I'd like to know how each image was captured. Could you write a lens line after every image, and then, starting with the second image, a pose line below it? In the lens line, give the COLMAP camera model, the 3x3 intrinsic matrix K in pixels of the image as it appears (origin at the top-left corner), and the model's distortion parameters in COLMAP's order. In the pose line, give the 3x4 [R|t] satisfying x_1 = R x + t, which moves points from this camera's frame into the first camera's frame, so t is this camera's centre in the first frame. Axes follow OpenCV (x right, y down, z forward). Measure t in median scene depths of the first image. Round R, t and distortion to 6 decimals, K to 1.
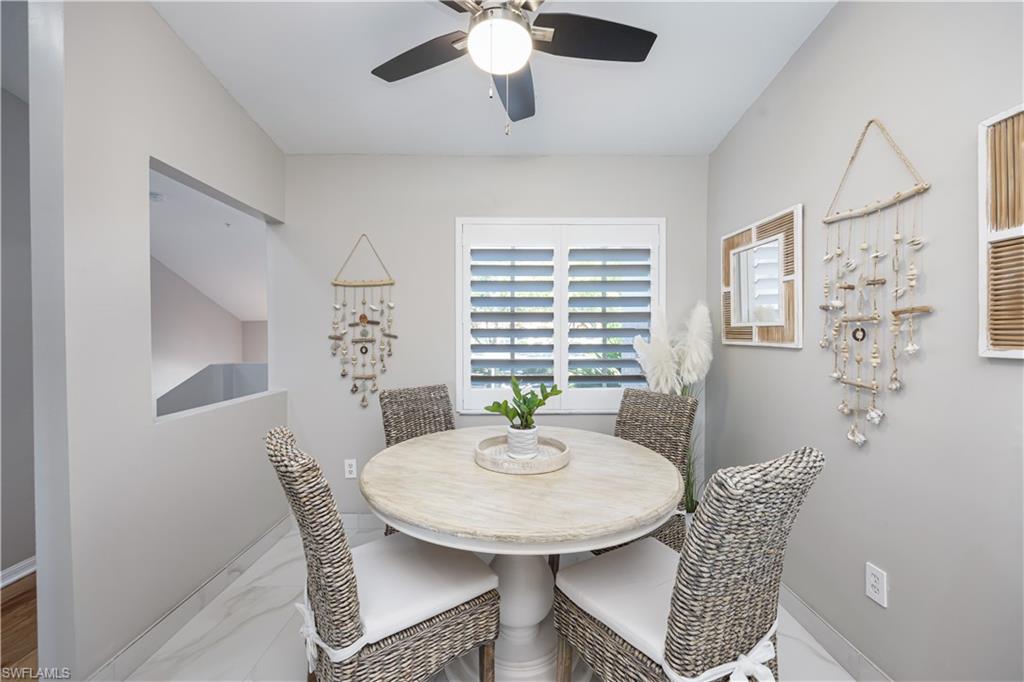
lens RADIAL K [[410.7, 0, 514.3], [0, 410.7, 337.5], [0, 0, 1]] dist [-0.004175, 0.000695]
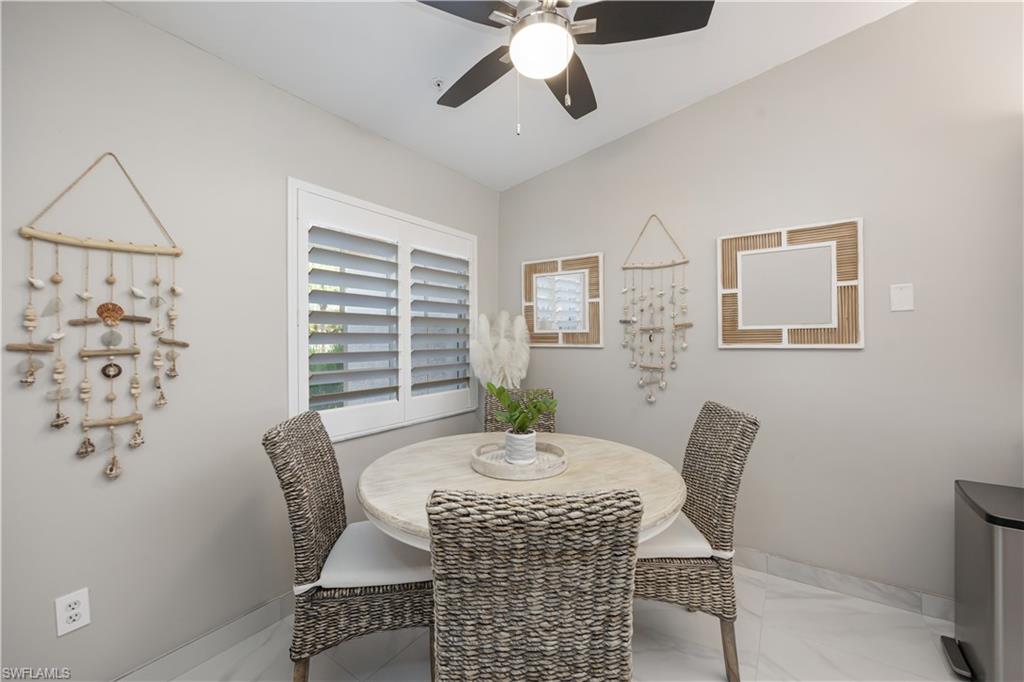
lens RADIAL K [[410.7, 0, 509.8], [0, 410.7, 337.9], [0, 0, 1]] dist [-0.004175, 0.000695]
pose [[0.576882, -0.000576, 0.816827, -0.522967], [0.013284, 0.999874, -0.008676, -0.000471], [-0.816719, 0.015856, 0.576817, 0.290244]]
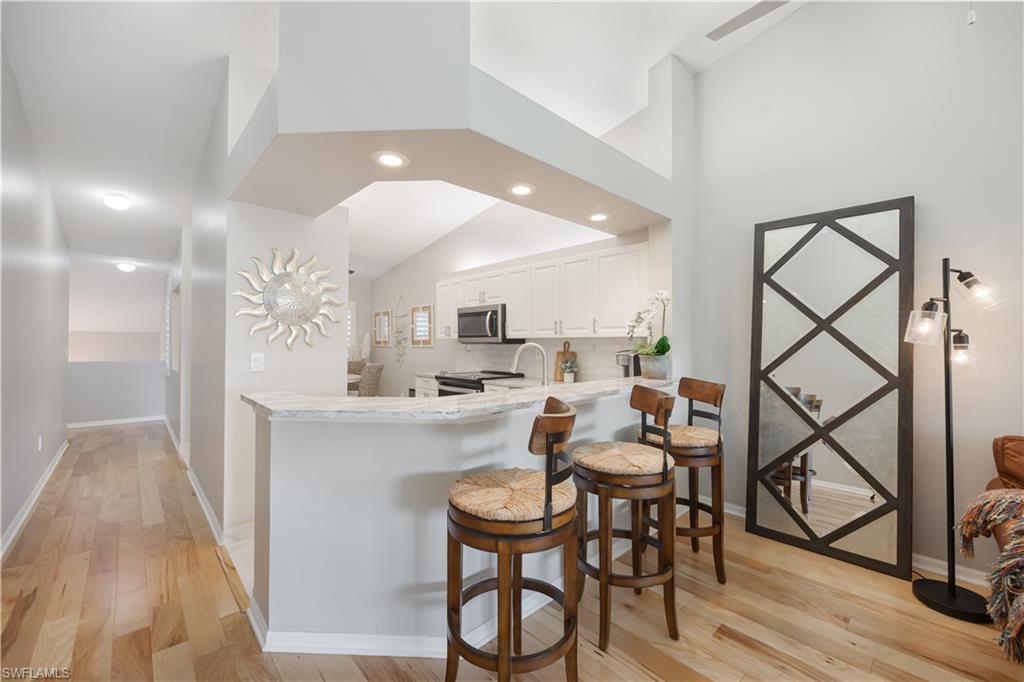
lens RADIAL K [[410.7, 0, 510.2], [0, 410.7, 341.2], [0, 0, 1]] dist [-0.004175, 0.000695]
pose [[0.744673, 0.007177, 0.667391, -0.753307], [0.002541, 0.999904, -0.013588, 0.023084], [-0.667425, 0.011814, 0.744583, -1.889090]]
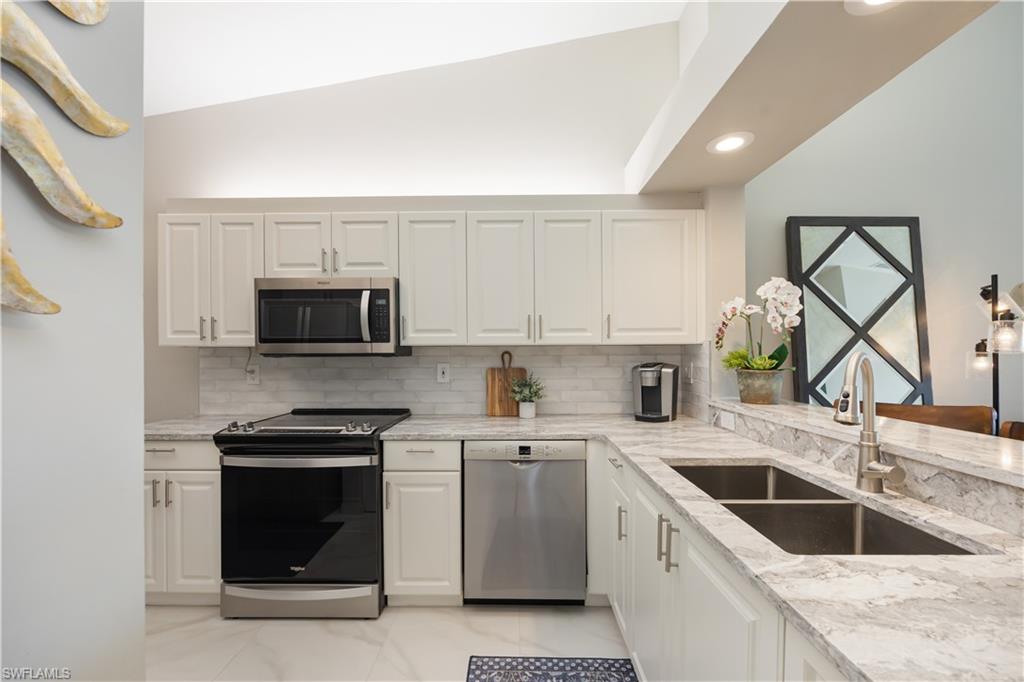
lens RADIAL K [[410.7, 0, 513.4], [0, 410.7, 356.3], [0, 0, 1]] dist [-0.004175, 0.000695]
pose [[0.026063, -0.002459, 0.999657, -0.506095], [0.013612, 0.999905, 0.002105, 0.013403], [-0.999568, 0.013552, 0.026094, -0.856406]]
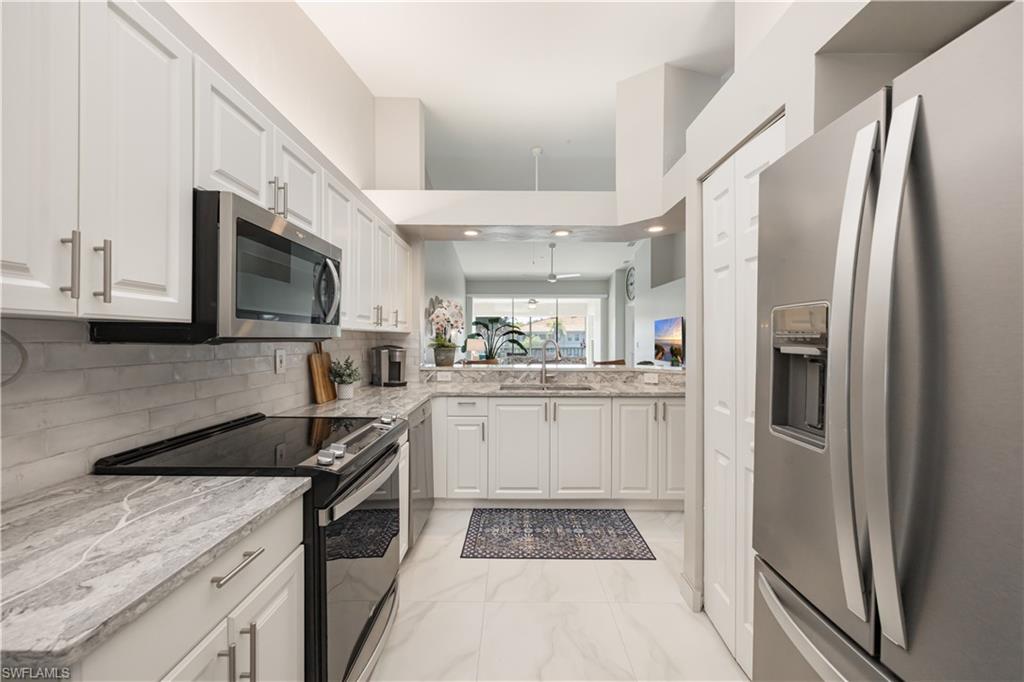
lens RADIAL K [[410.7, 0, 509.5], [0, 410.7, 345.1], [0, 0, 1]] dist [-0.004175, 0.000695]
pose [[-0.999738, -0.000155, 0.022893, 0.035150], [0.000407, 0.999698, 0.024554, 0.000433], [-0.022890, 0.024557, -0.999436, 0.165795]]
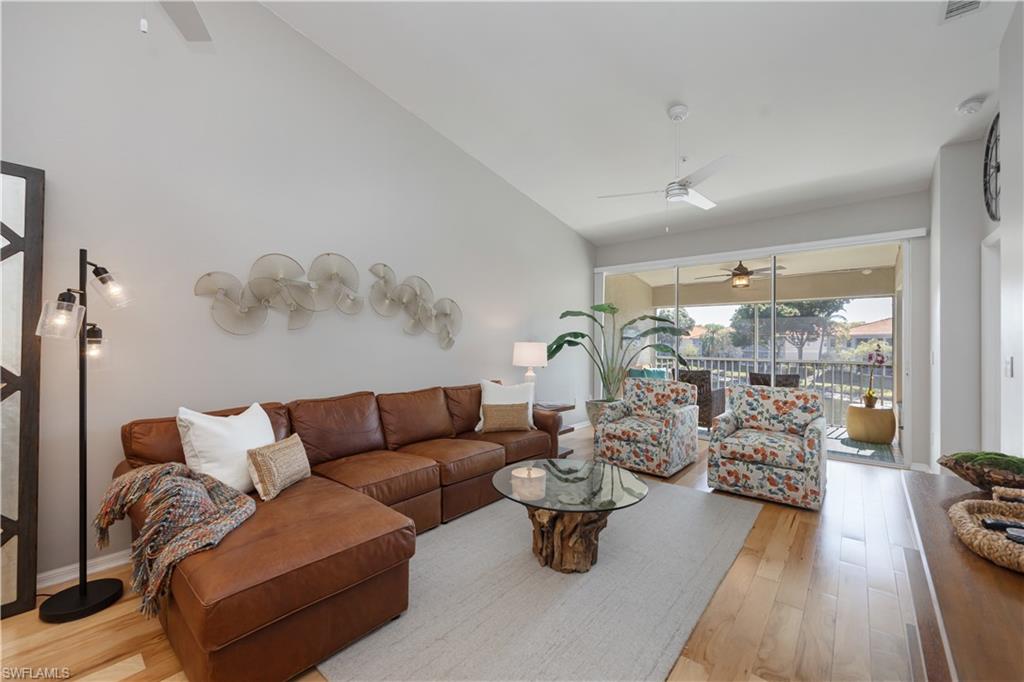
lens RADIAL K [[410.7, 0, 510.7], [0, 410.7, 341.1], [0, 0, 1]] dist [-0.004175, 0.000695]
pose [[-0.751693, -0.003981, 0.659501, -0.700934], [-0.002377, 0.999992, 0.003328, 0.020687], [-0.659509, 0.000934, -0.751696, -1.814839]]
